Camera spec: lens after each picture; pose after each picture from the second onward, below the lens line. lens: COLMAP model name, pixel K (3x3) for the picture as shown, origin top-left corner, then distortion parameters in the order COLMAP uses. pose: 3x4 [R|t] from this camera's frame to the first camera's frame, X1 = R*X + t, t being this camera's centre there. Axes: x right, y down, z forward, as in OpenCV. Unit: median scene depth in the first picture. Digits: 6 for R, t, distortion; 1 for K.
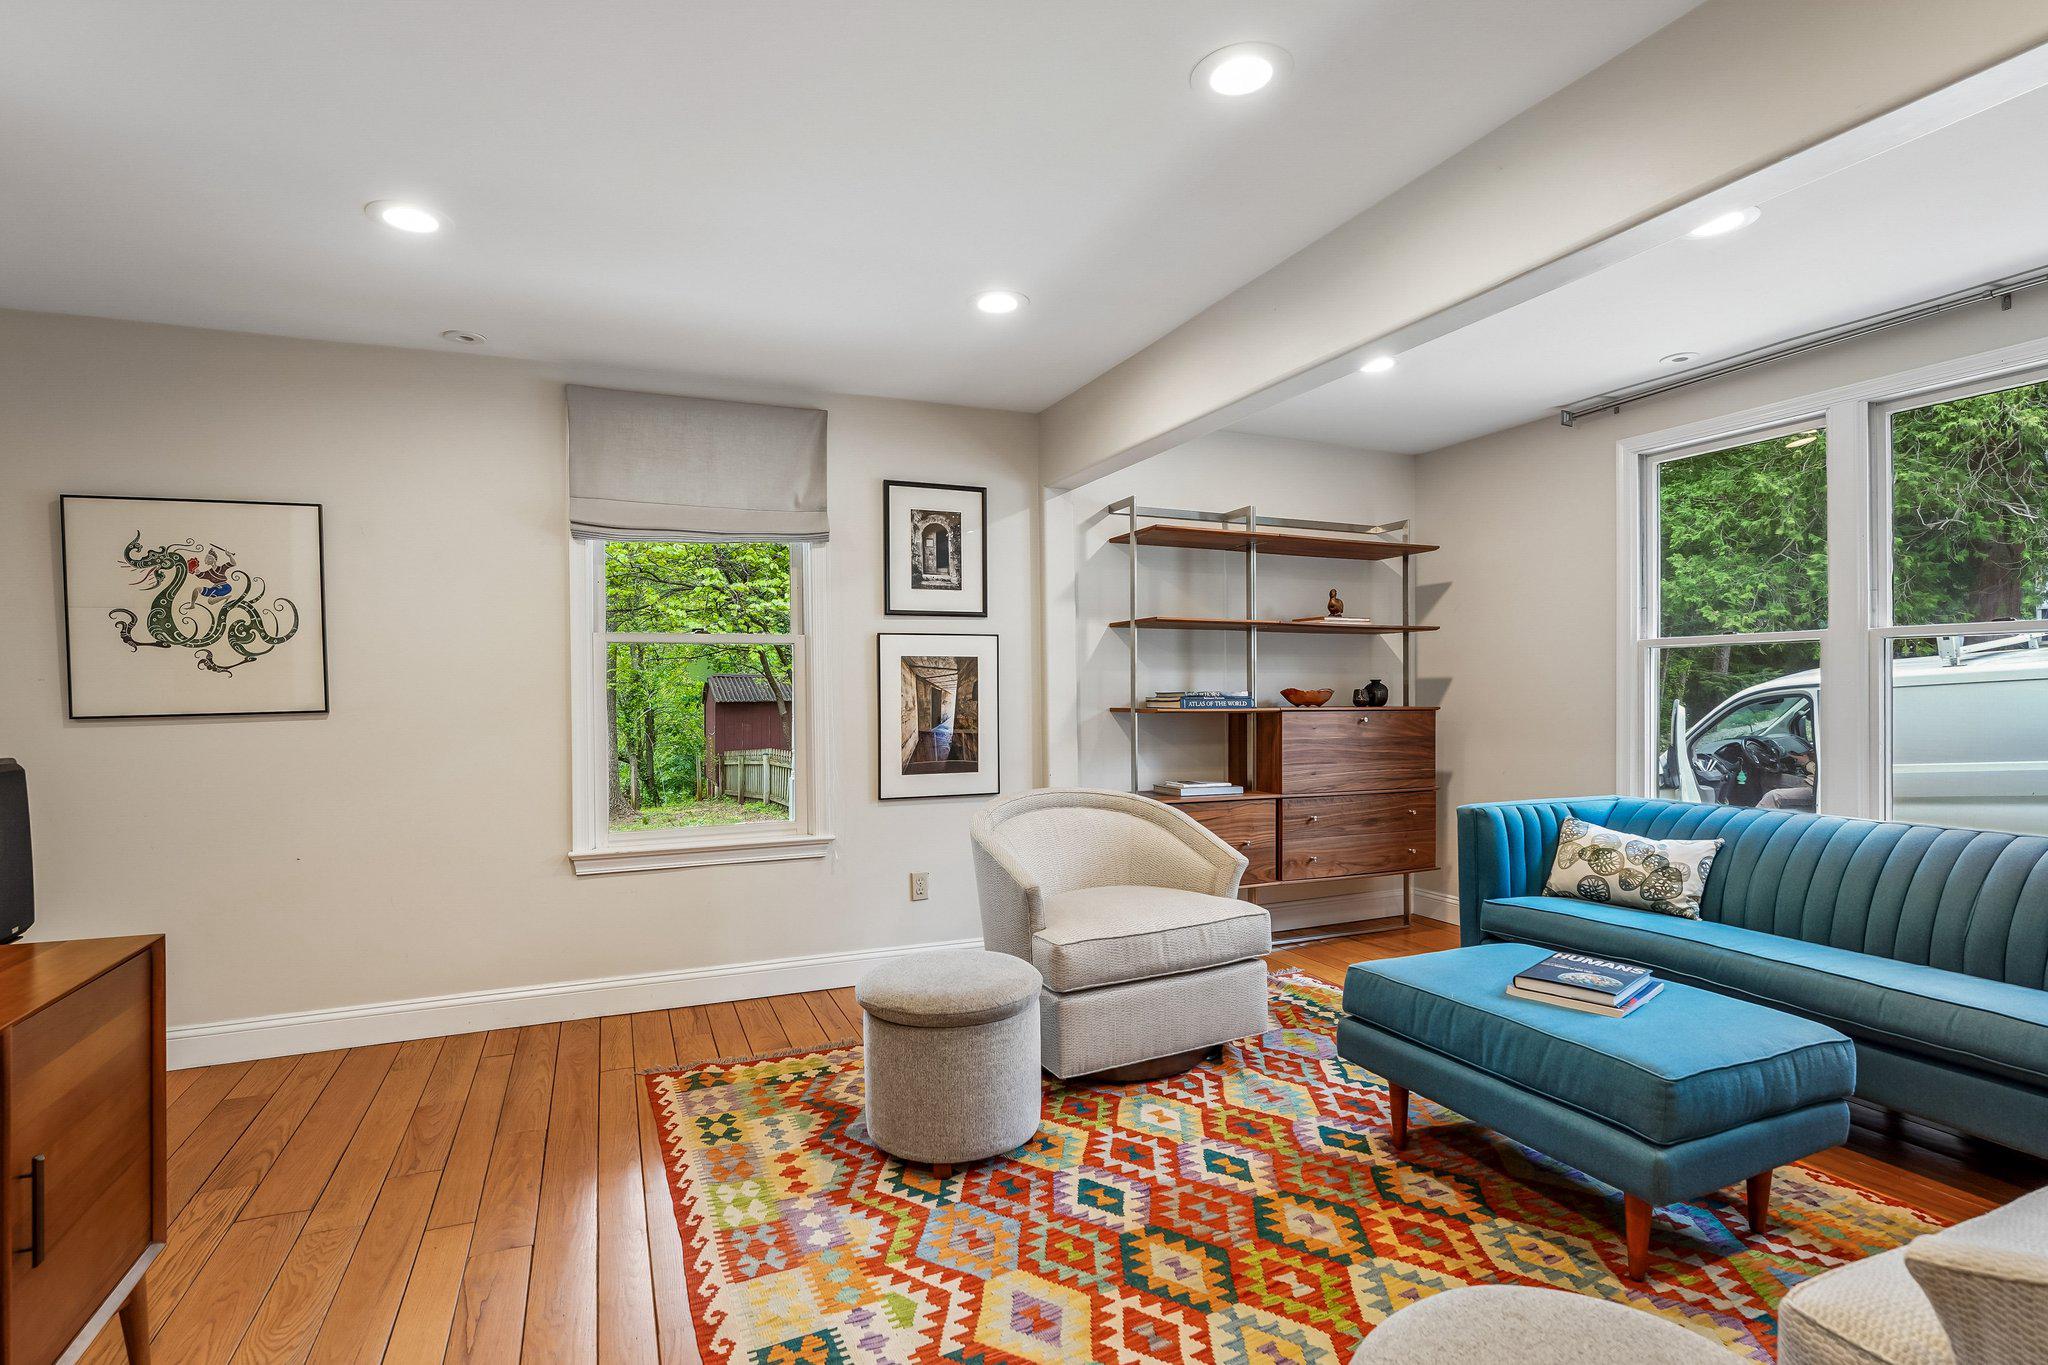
lens RADIAL K [[992.3, 0, 1018.4], [0, 992.3, 689.5], [0, 0, 1]] dist [0.002174, -0.004178]
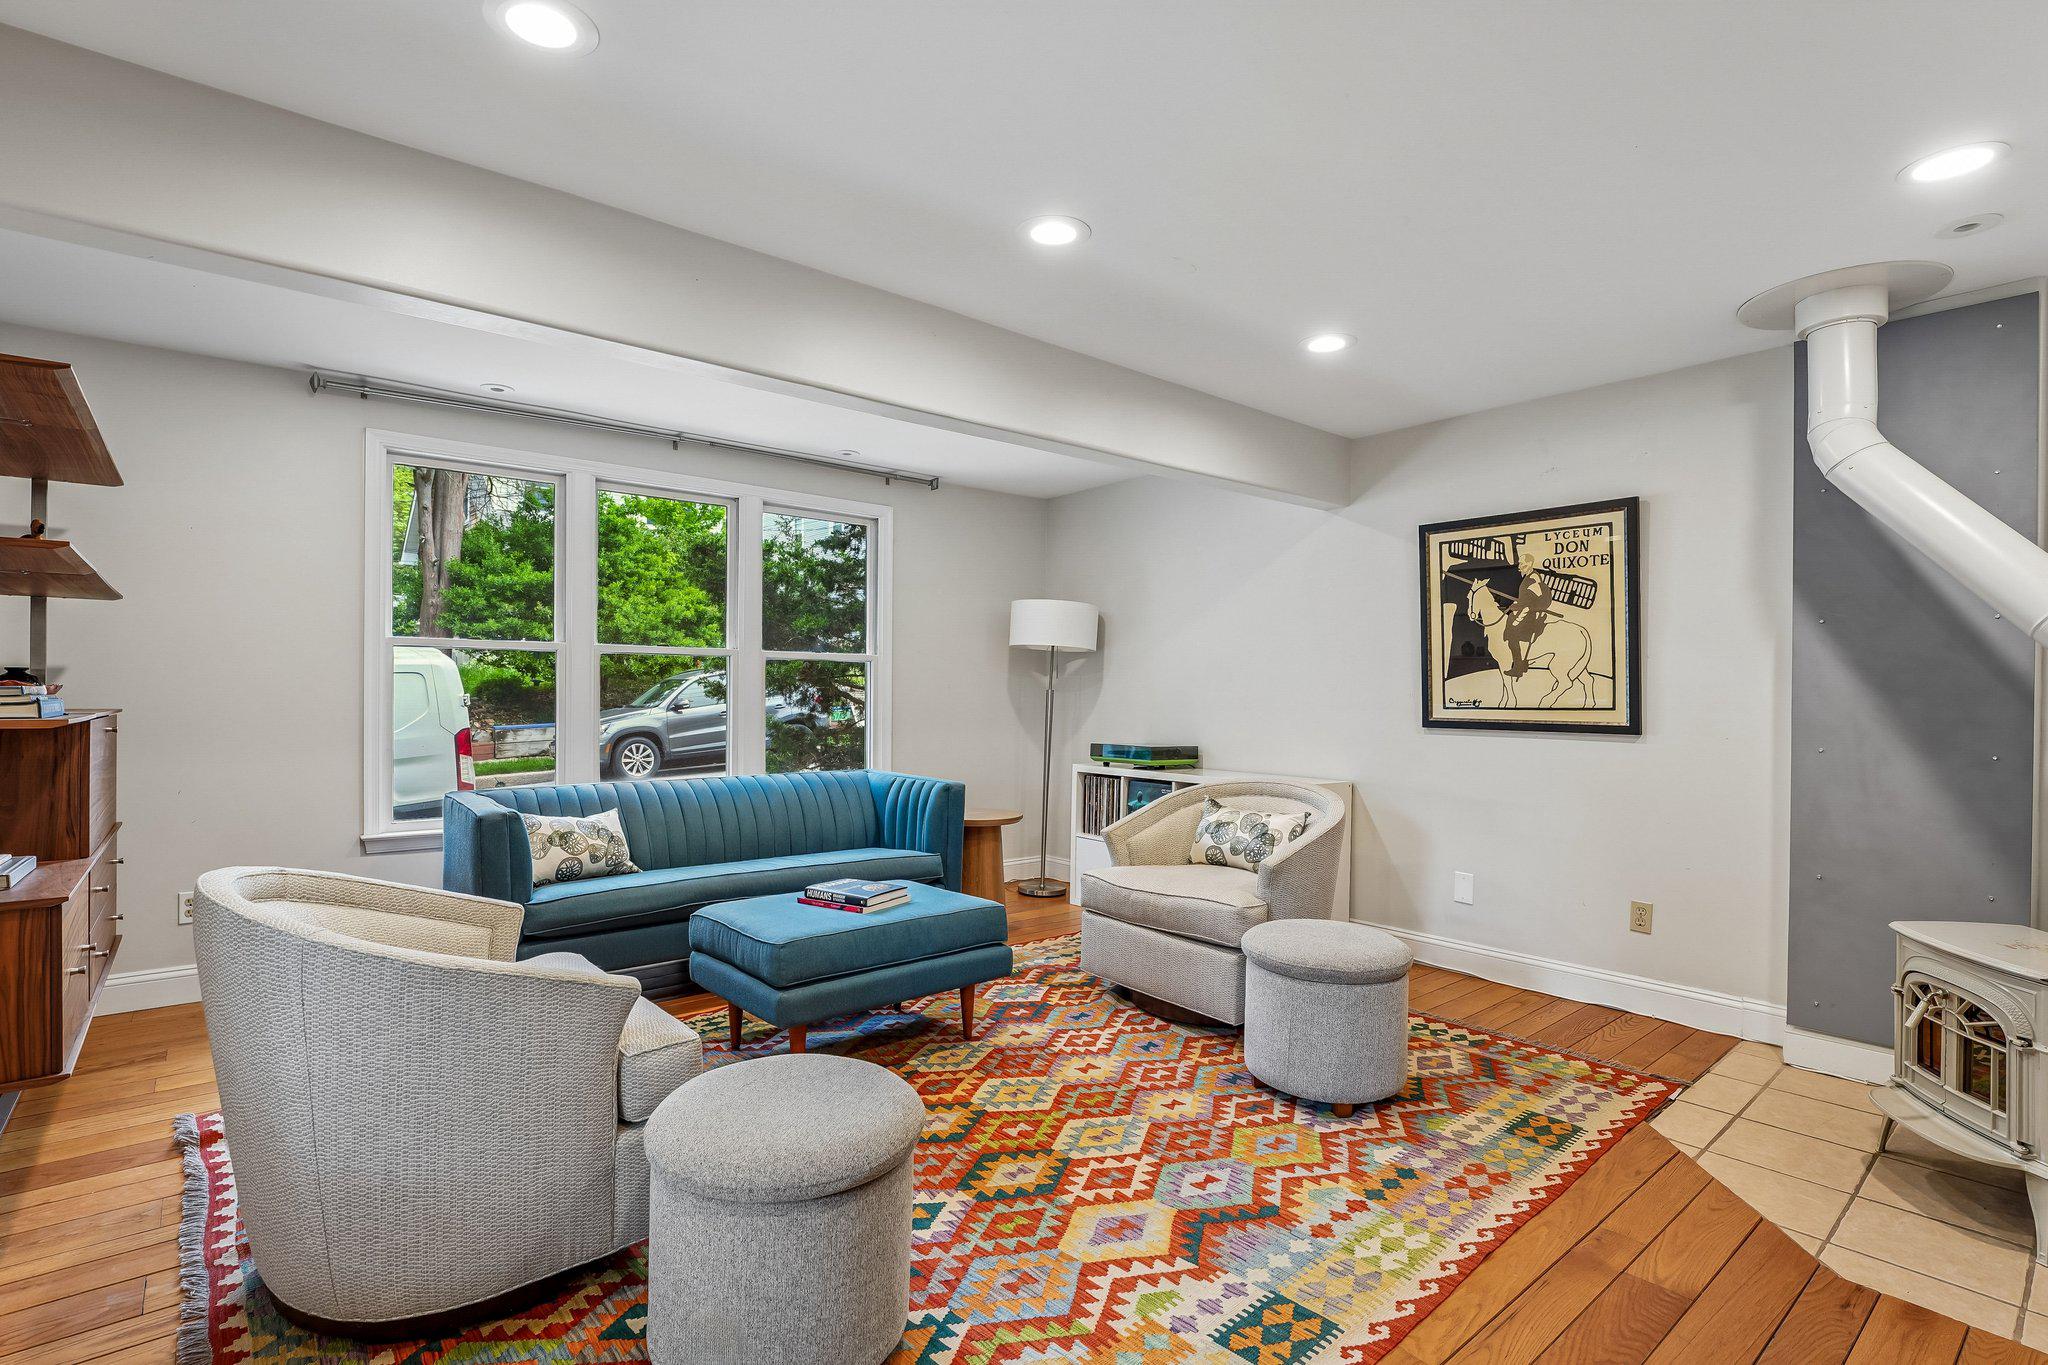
lens RADIAL K [[992.3, 0, 1019.6], [0, 992.3, 688.5], [0, 0, 1]] dist [0.002174, -0.004178]
pose [[-0.284648, 0.006081, 0.958613, -0.966388], [-0.007719, 0.999933, -0.008635, 0.009358], [-0.958601, -0.009858, -0.284581, 1.312245]]
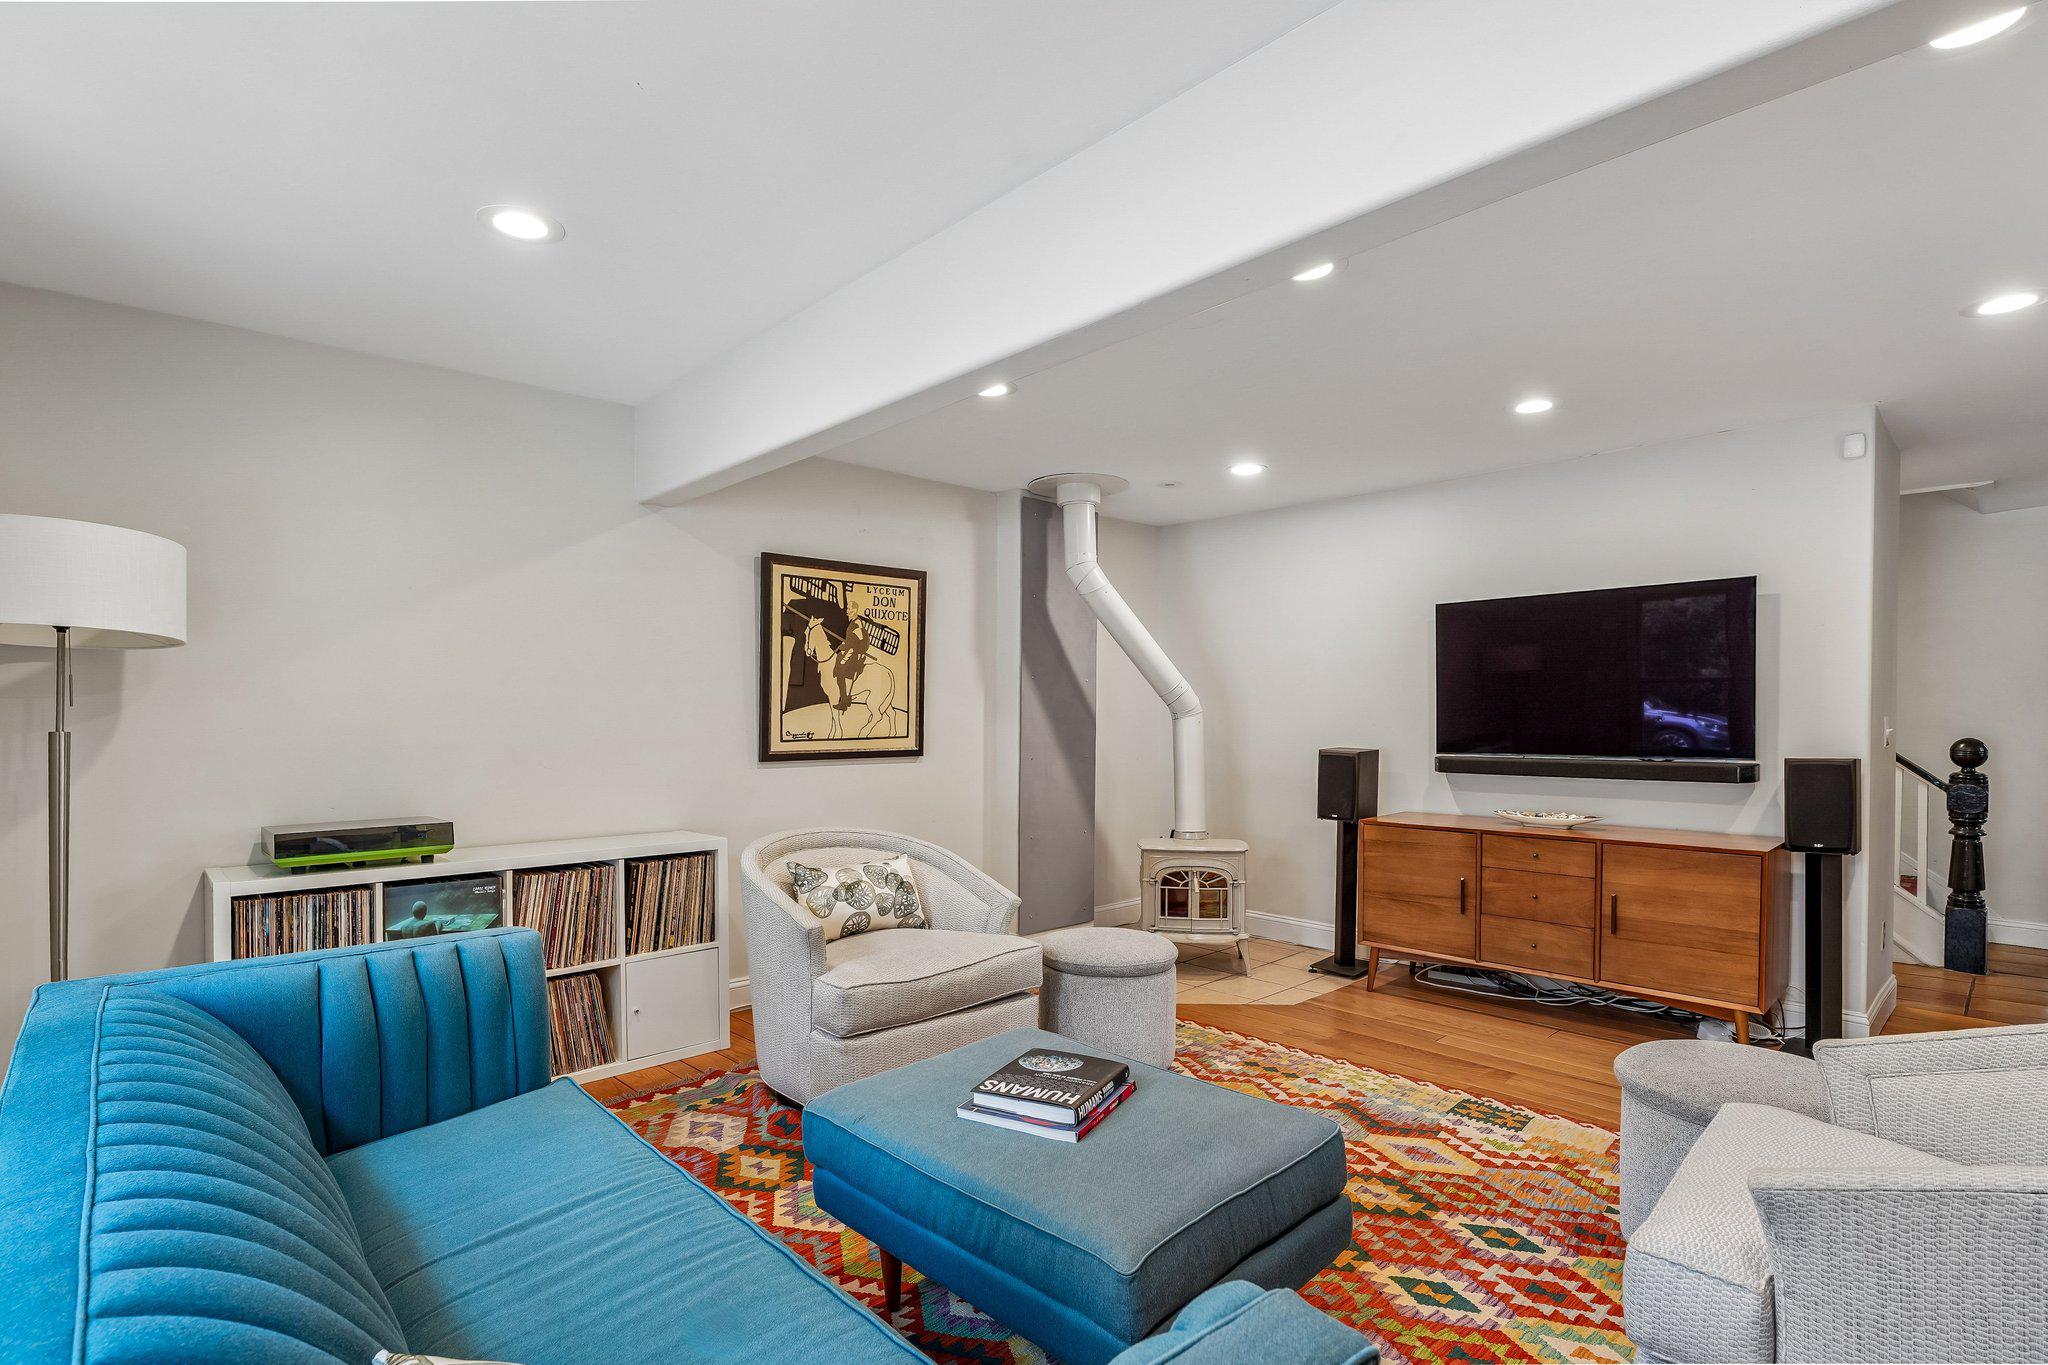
lens RADIAL K [[992.3, 0, 1017.9], [0, 992.3, 728.7], [0, 0, 1]] dist [0.002174, -0.004178]
pose [[-0.937981, 0.012534, -0.346459, 0.979020], [0.009180, 0.999894, 0.011320, -0.018652], [0.346564, 0.007438, -0.937997, 1.964607]]
